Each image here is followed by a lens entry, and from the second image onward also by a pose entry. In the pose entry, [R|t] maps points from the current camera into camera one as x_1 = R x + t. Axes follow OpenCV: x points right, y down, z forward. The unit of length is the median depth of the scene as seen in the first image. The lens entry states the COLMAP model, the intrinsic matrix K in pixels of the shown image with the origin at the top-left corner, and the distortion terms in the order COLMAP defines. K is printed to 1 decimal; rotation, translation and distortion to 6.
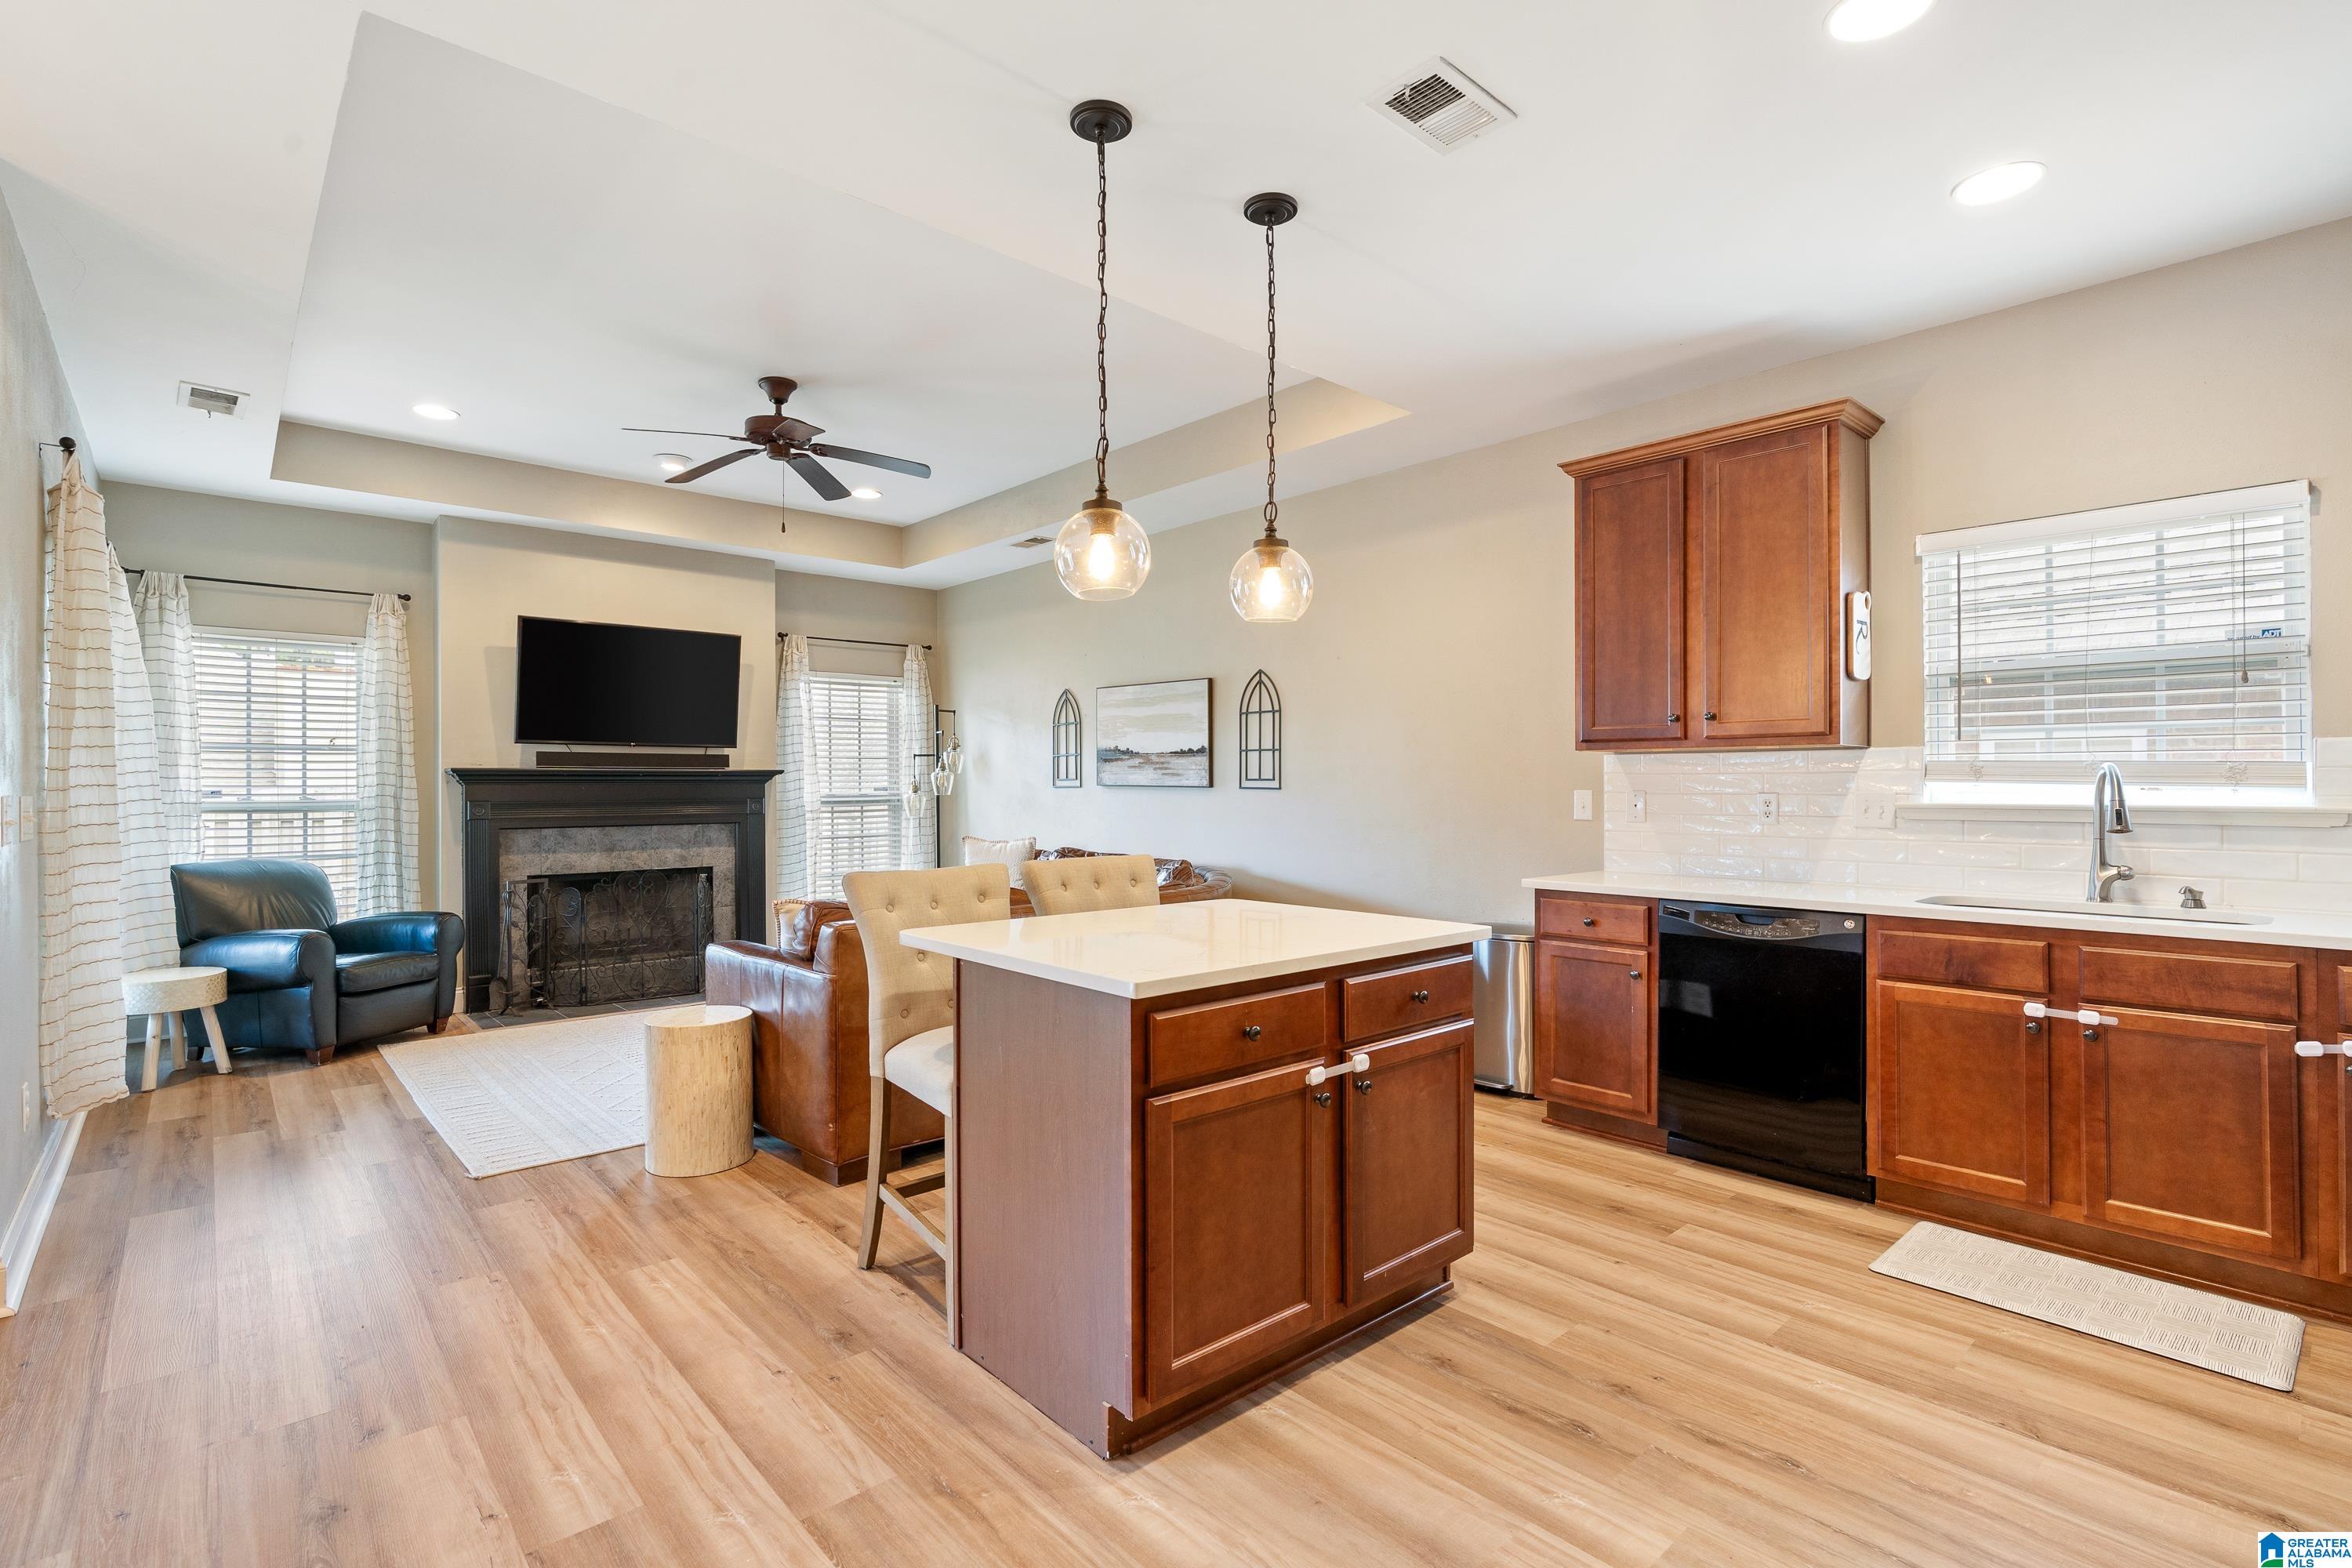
lens RADIAL K [[1081.4, 0, 1166.6], [0, 1081.4, 790.1], [0, 0, 1]] dist [-0.014055, 0.002952]
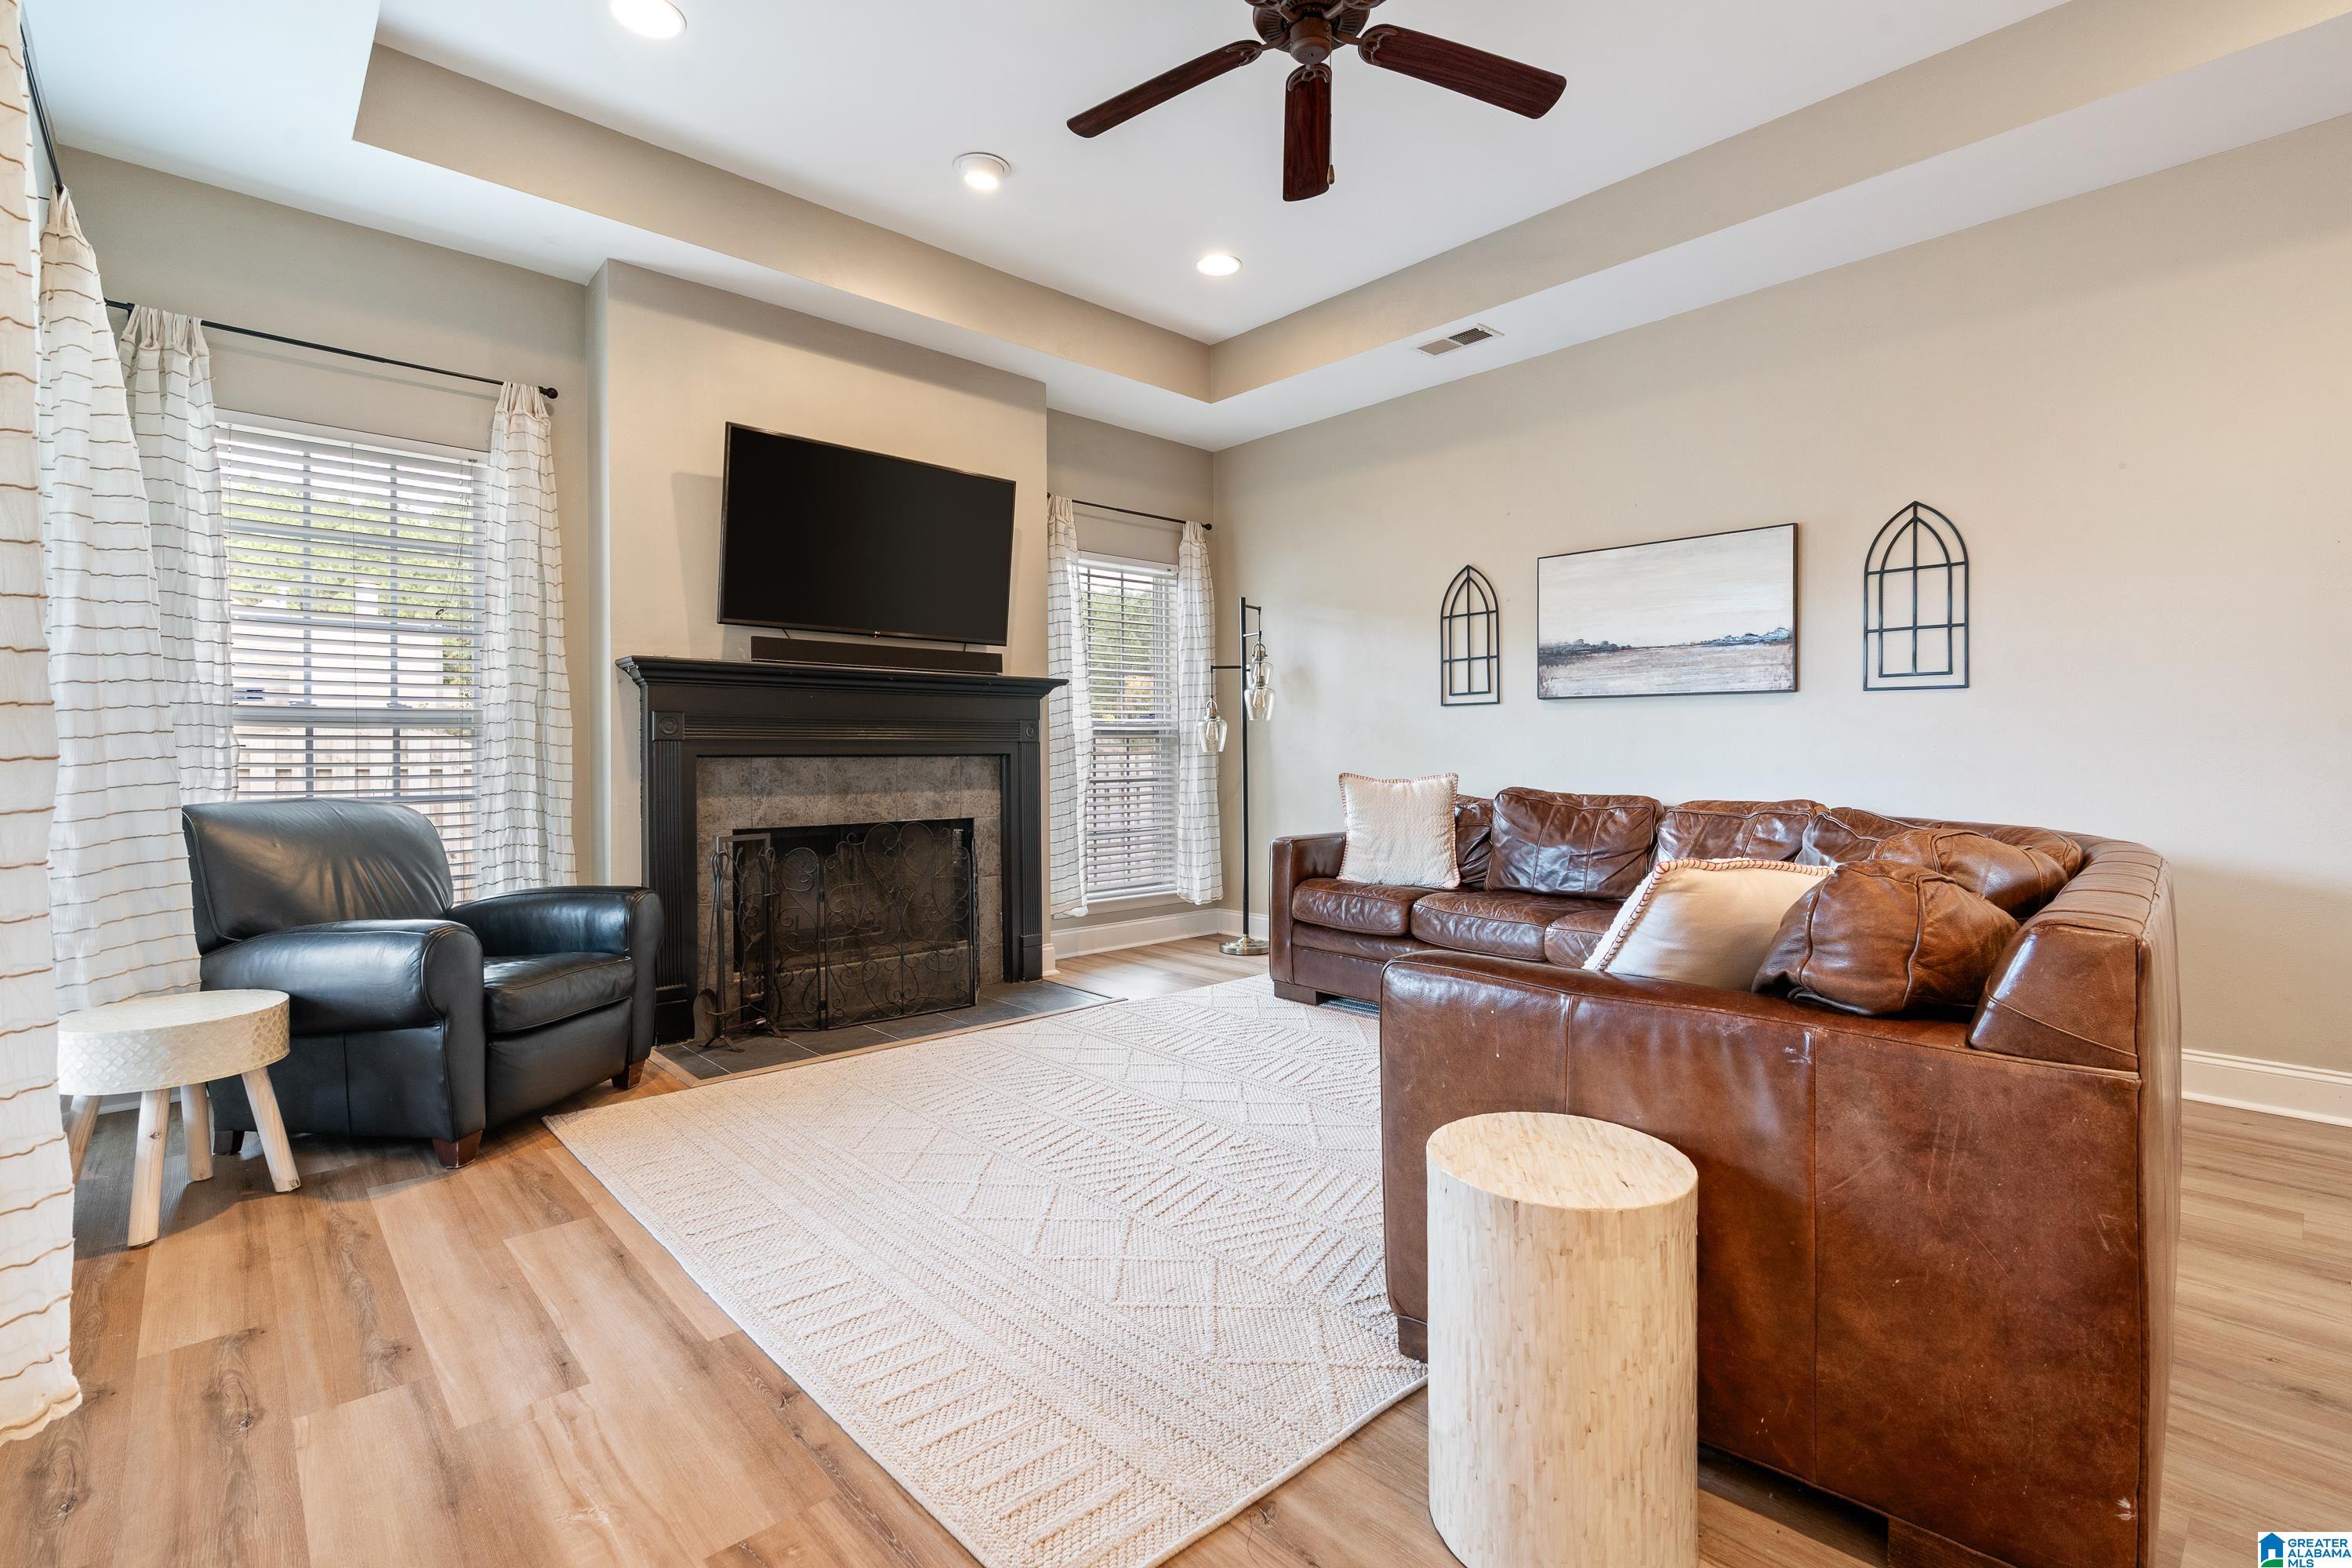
lens RADIAL K [[1081.4, 0, 1184.9], [0, 1081.4, 763.8], [0, 0, 1]] dist [-0.014055, 0.002952]
pose [[0.999970, -0.000969, 0.007736, -0.342810], [0.000934, 0.999989, 0.004612, 0.038894], [-0.007740, -0.004604, 0.999959, 0.364607]]
